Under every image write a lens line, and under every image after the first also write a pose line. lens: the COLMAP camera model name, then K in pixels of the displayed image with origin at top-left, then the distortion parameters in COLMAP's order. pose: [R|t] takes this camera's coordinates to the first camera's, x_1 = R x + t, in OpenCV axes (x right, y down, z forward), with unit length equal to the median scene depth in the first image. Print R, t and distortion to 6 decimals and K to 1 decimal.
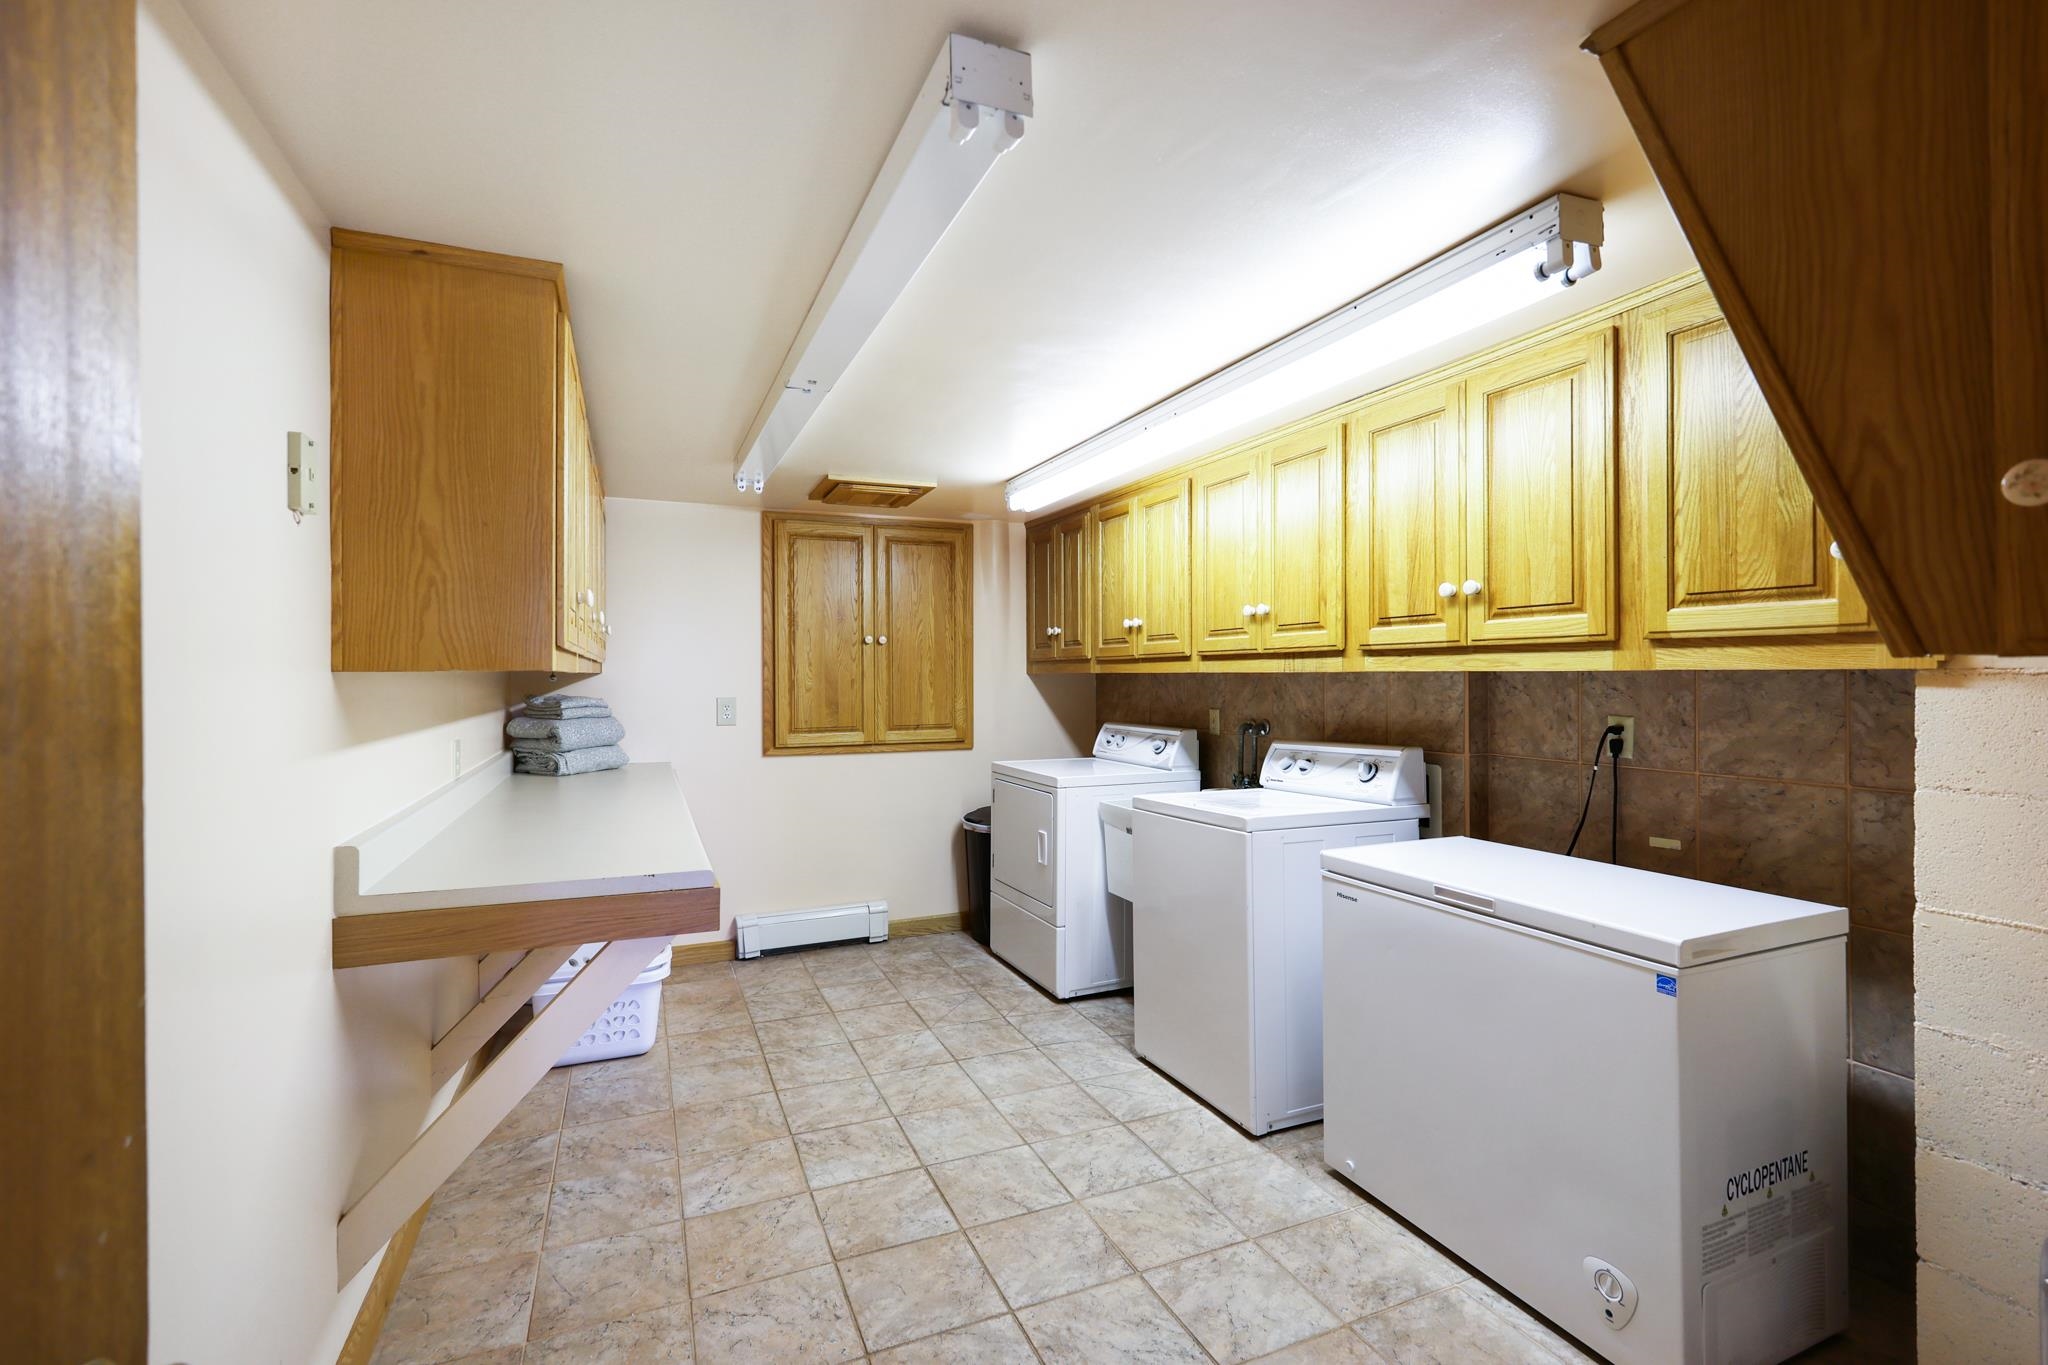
lens RADIAL K [[914.3, 0, 1024.9], [0, 914.3, 680.6], [0, 0, 1]] dist [0.001172, 0.000305]
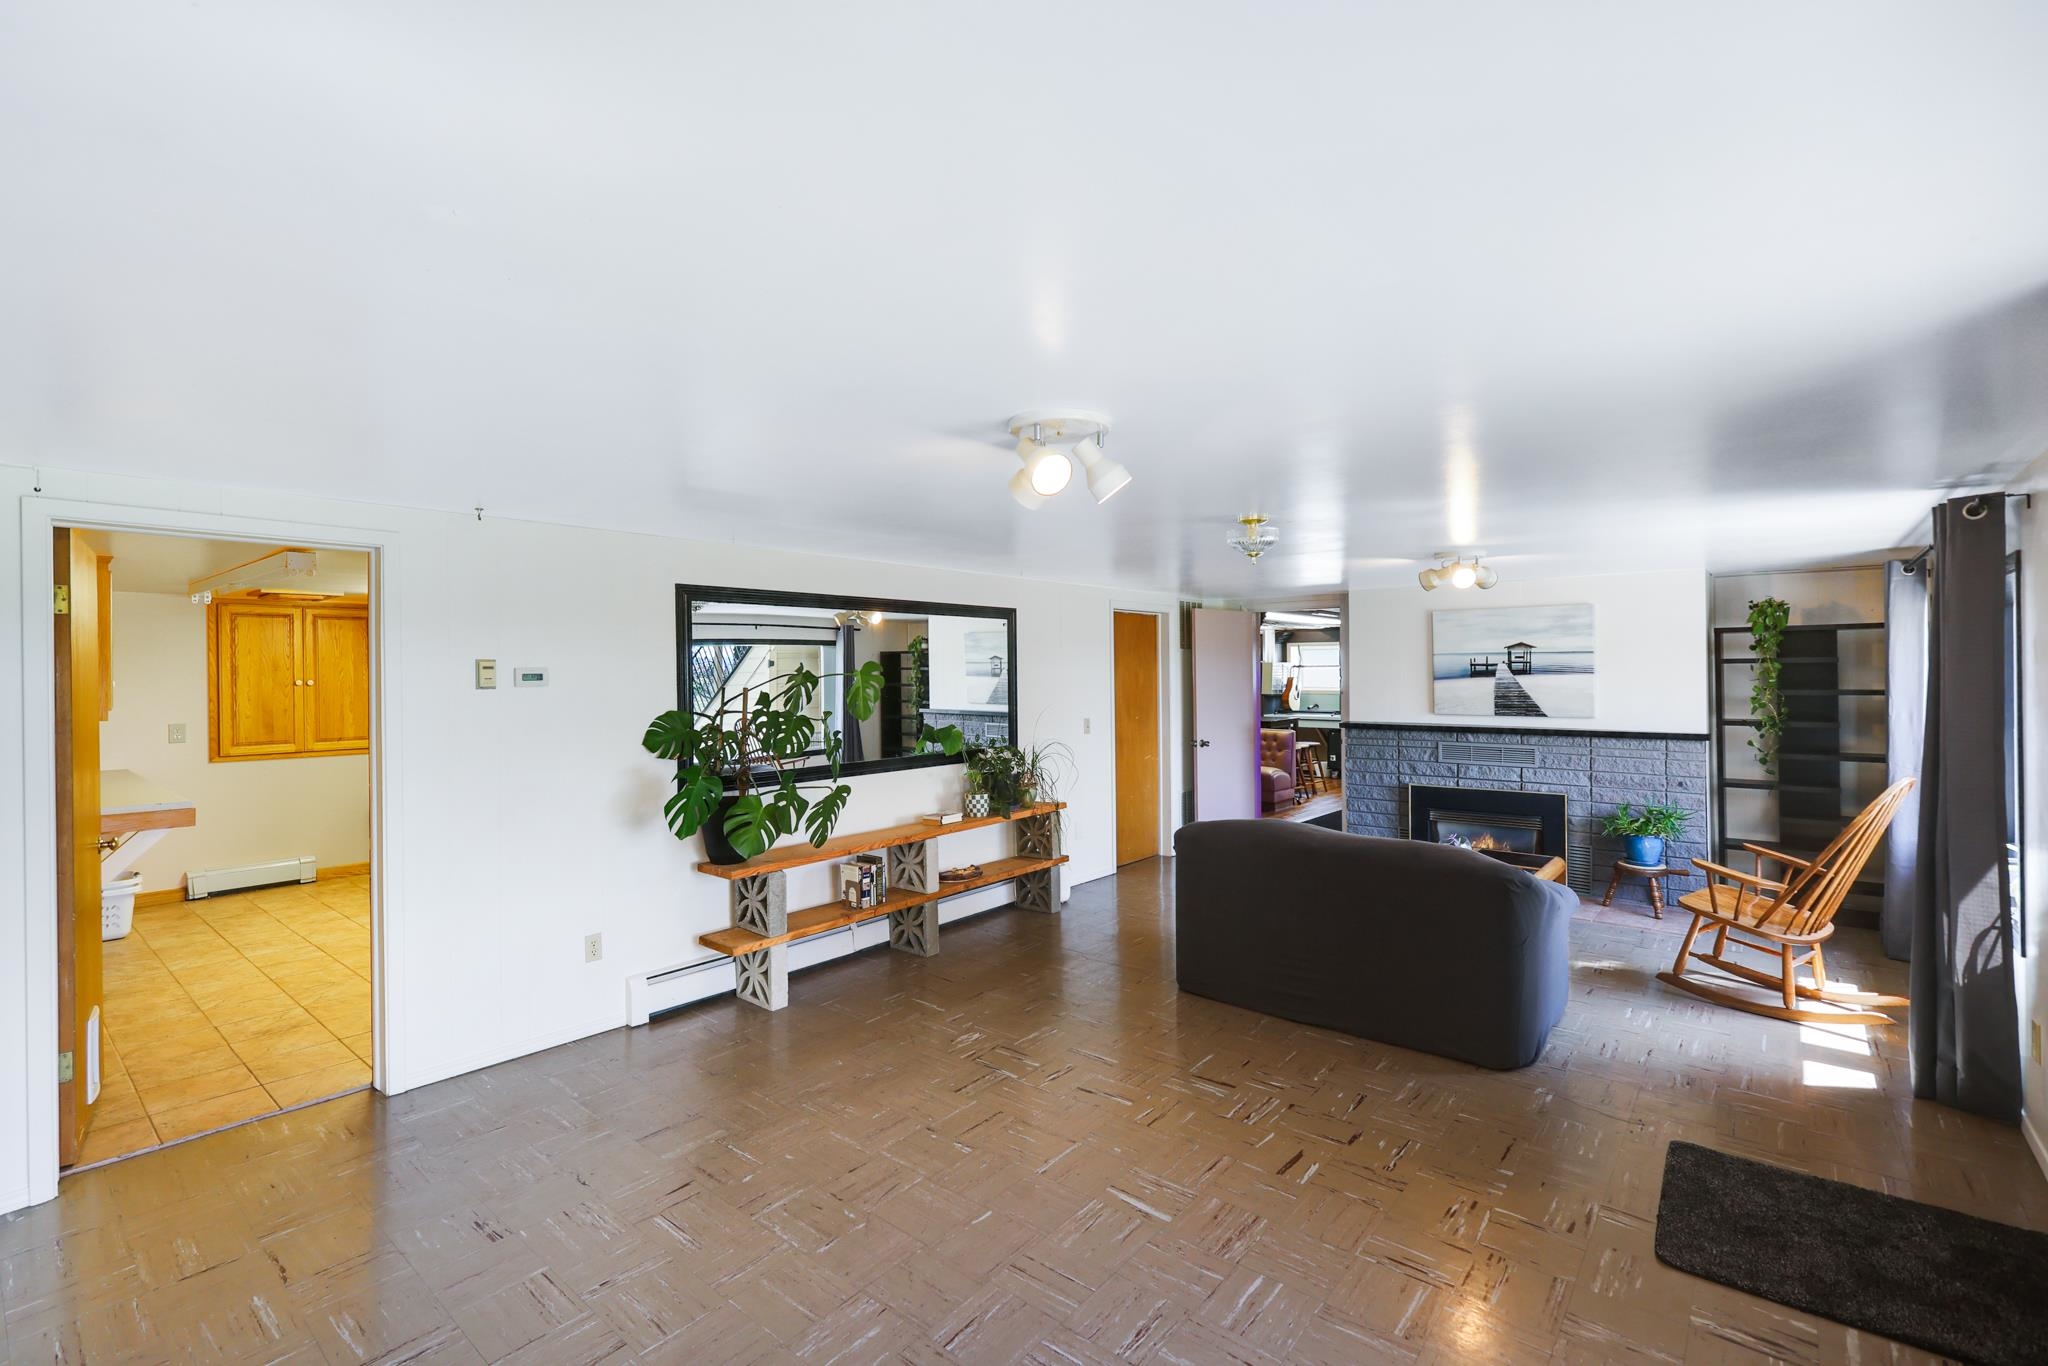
lens RADIAL K [[914.3, 0, 1023.8], [0, 914.3, 678.5], [0, 0, 1]] dist [0.001172, 0.000305]
pose [[0.895070, -0.004408, 0.445904, 0.231133], [0.003926, 0.999990, 0.002004, -0.050627], [-0.445908, -0.000043, 0.895079, -0.903276]]
